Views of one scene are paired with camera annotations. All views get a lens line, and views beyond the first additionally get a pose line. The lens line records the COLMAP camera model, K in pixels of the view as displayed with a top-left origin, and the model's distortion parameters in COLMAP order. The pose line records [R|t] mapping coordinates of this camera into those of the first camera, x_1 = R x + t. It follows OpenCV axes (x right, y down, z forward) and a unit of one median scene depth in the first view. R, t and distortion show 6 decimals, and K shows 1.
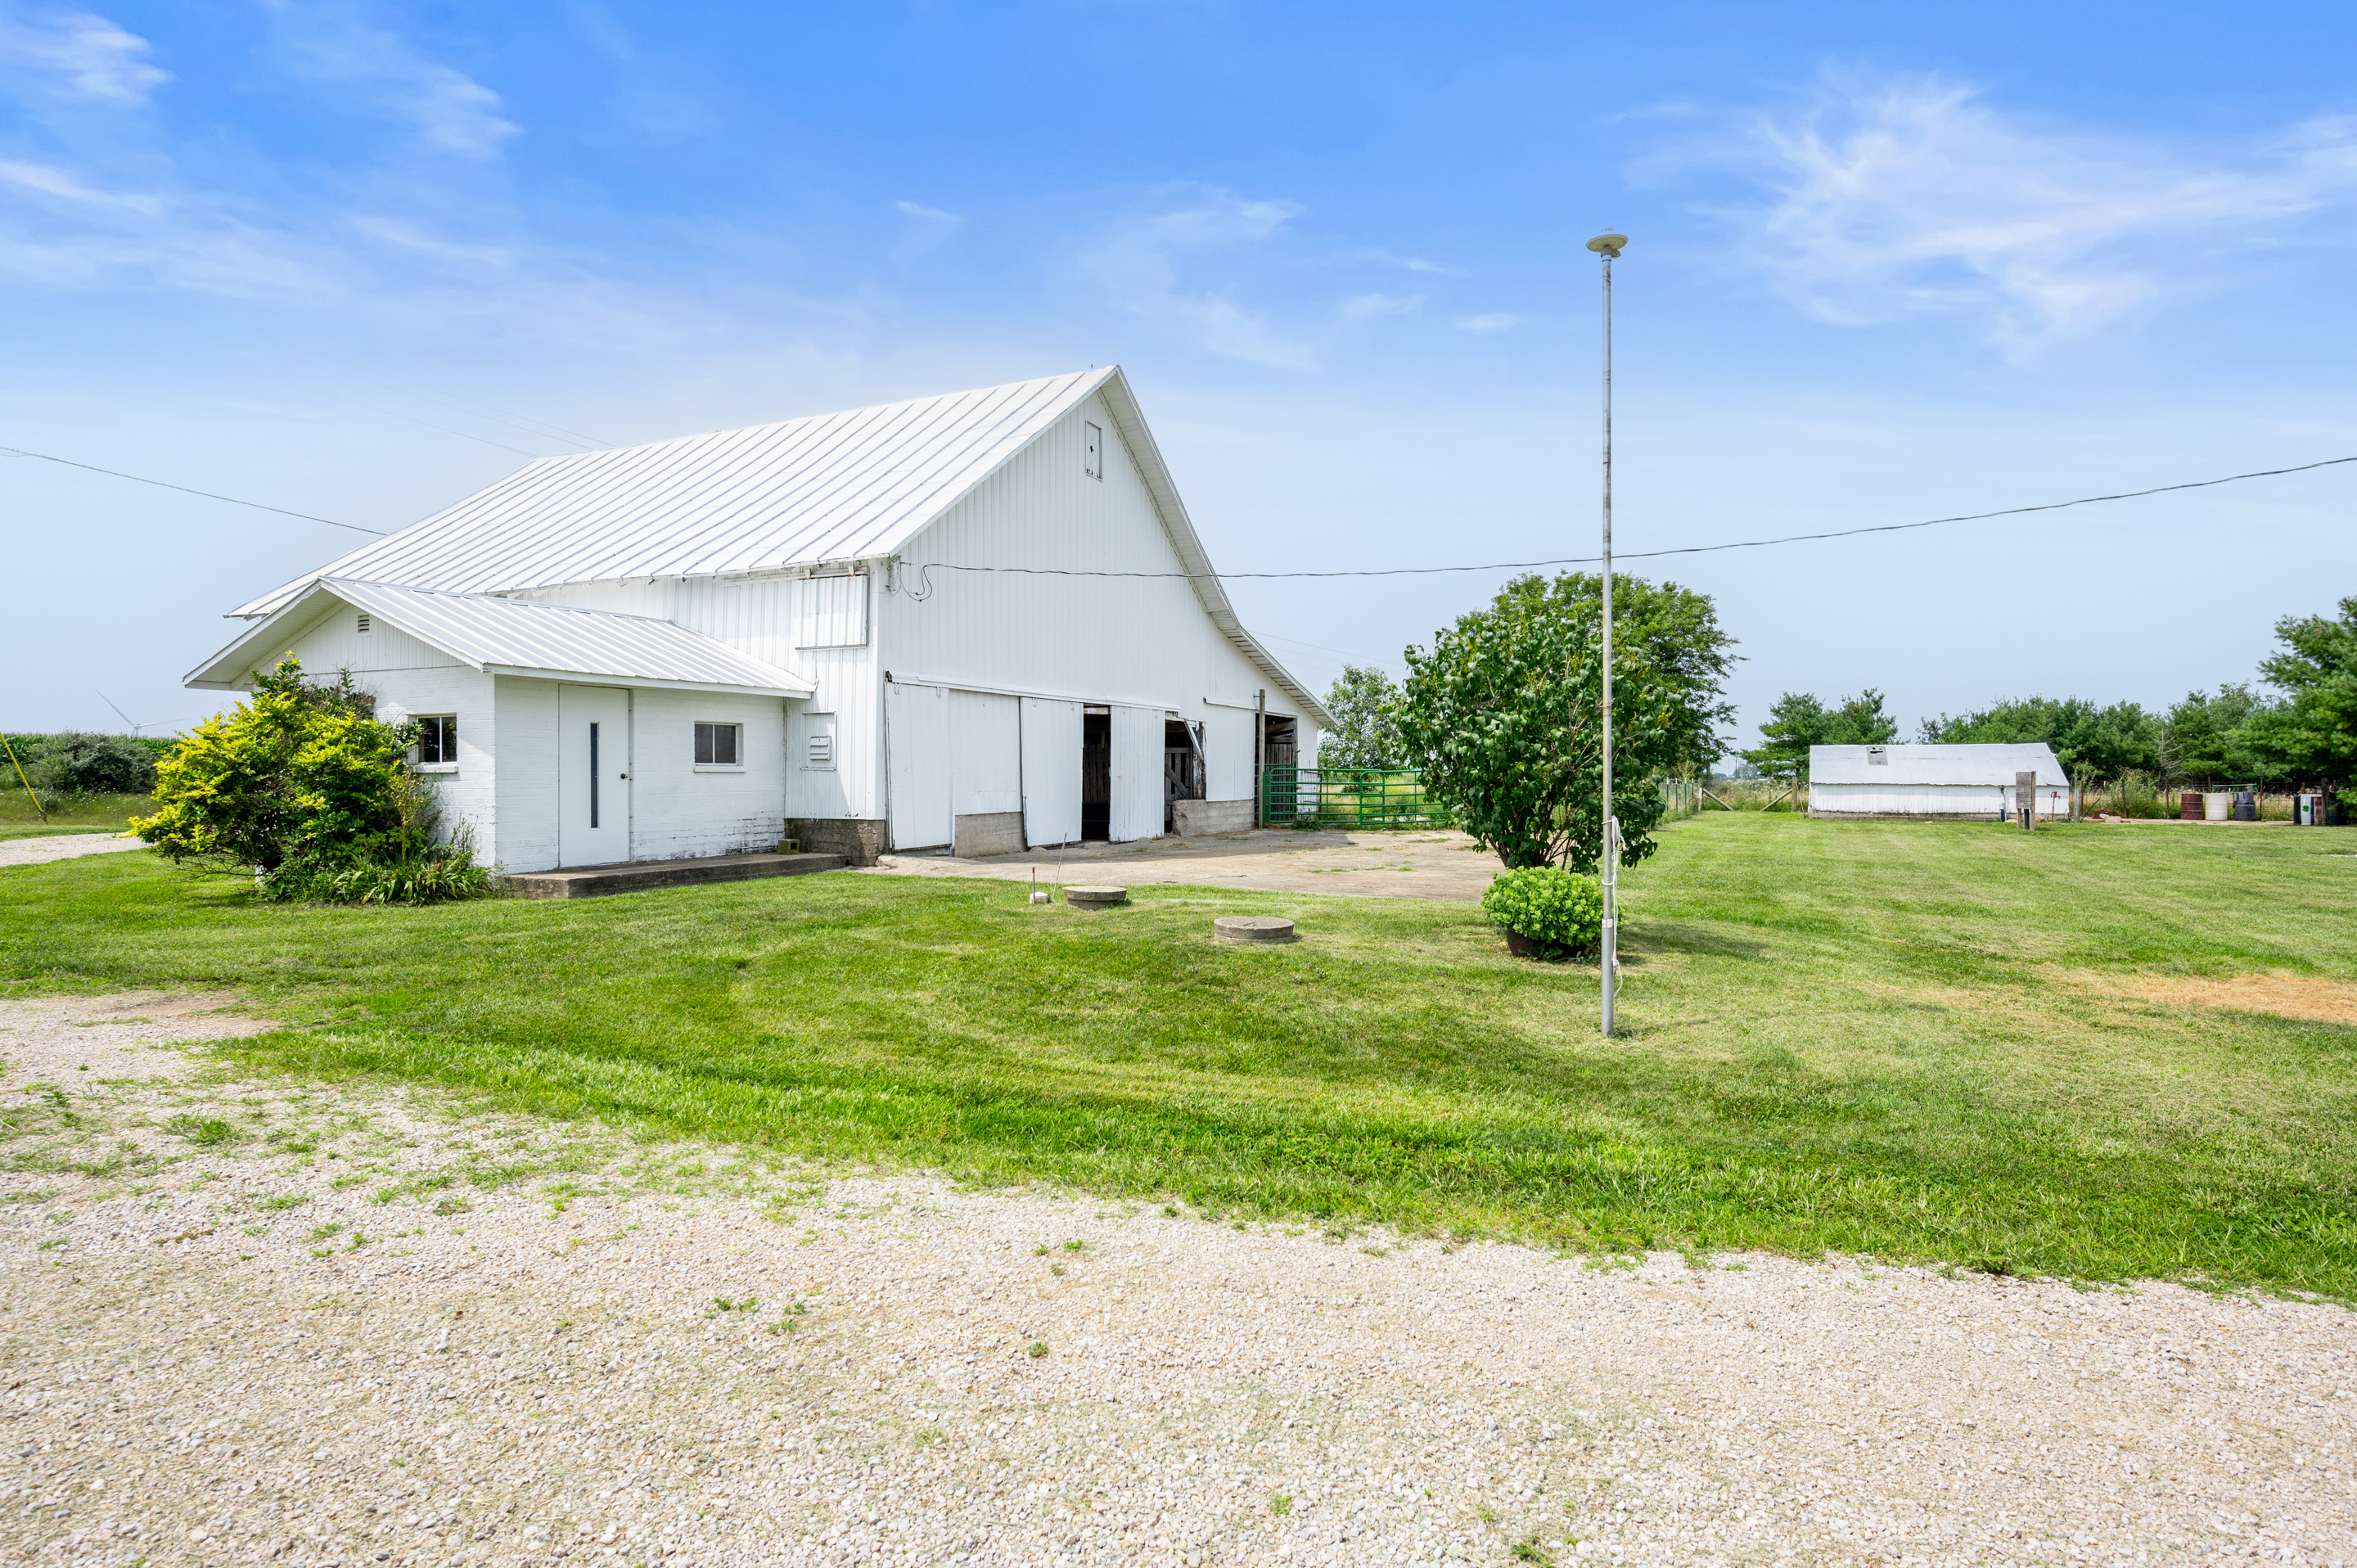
lens RADIAL K [[1294.2, 0, 1180.7], [0, 1294.2, 777.5], [0, 0, 1]] dist [-0.003039, -0.000406]
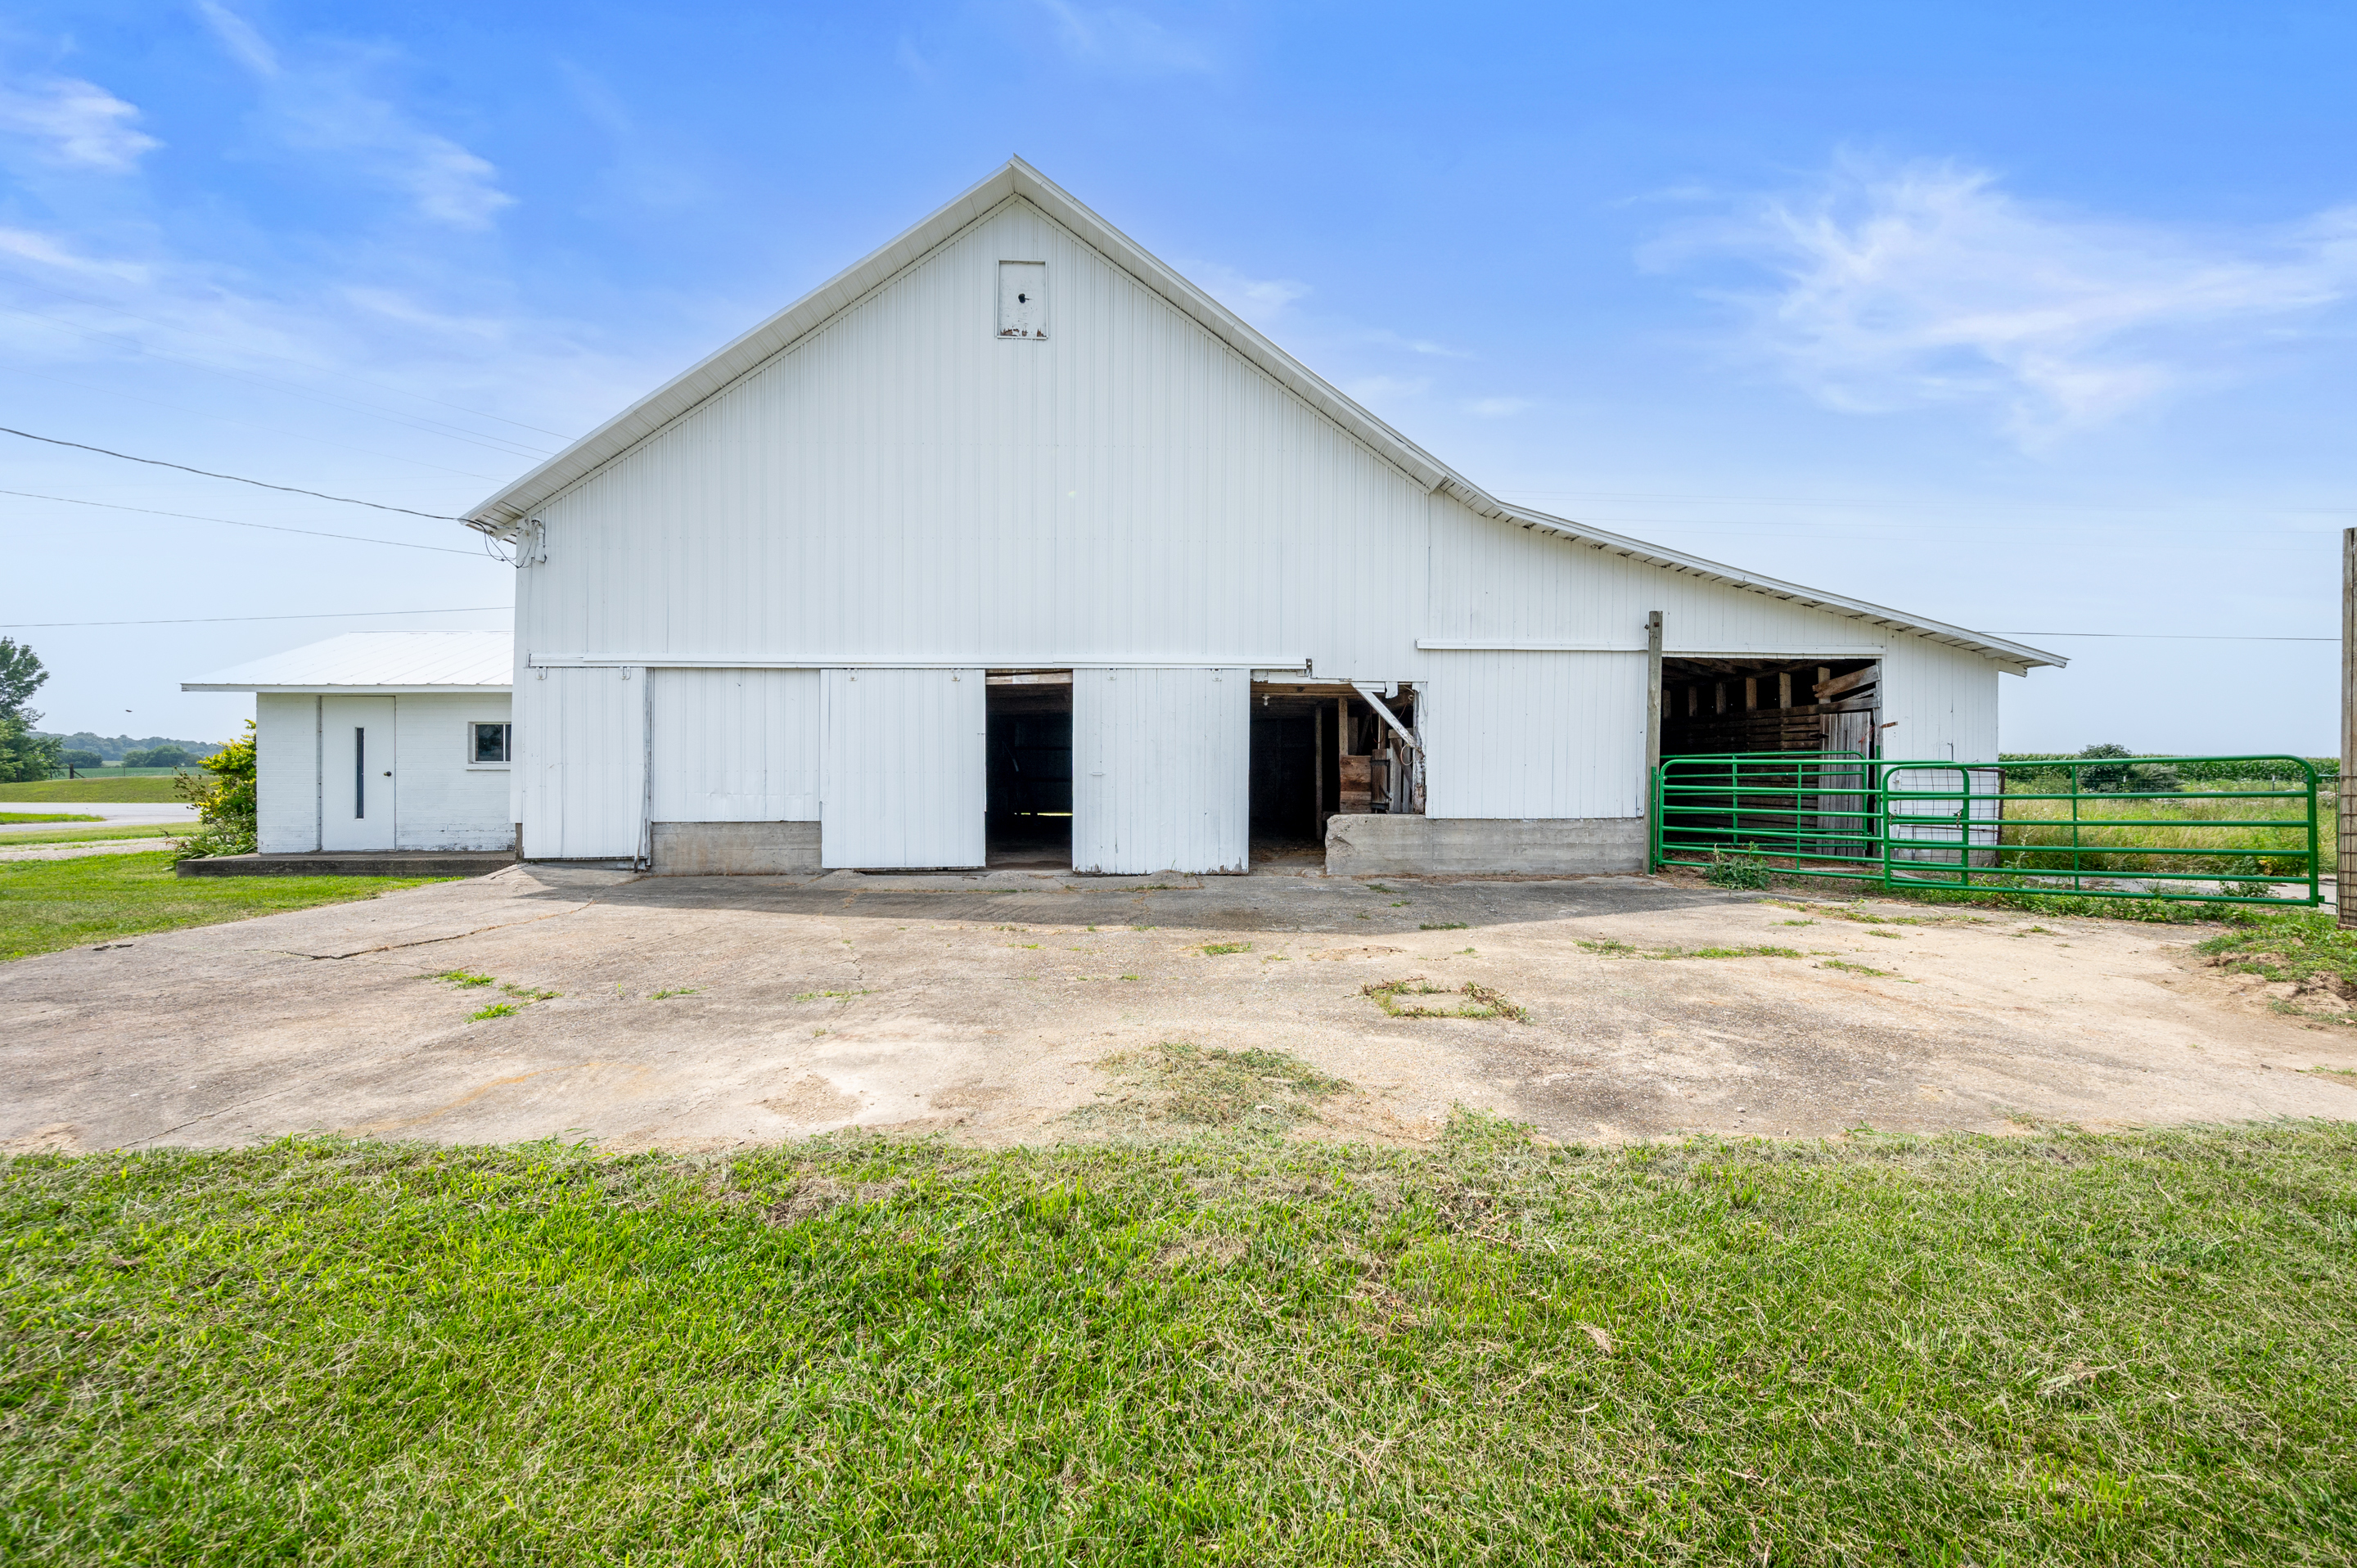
lens RADIAL K [[951.0, 0, 1178.4], [0, 951.0, 790.3], [0, 0, 1]] dist [0.000479, 0.000026]
pose [[0.449957, 0.016637, -0.892895, 0.430030], [-0.001530, 0.999839, 0.017859, -0.001826], [0.893049, -0.006670, 0.449910, 0.858164]]
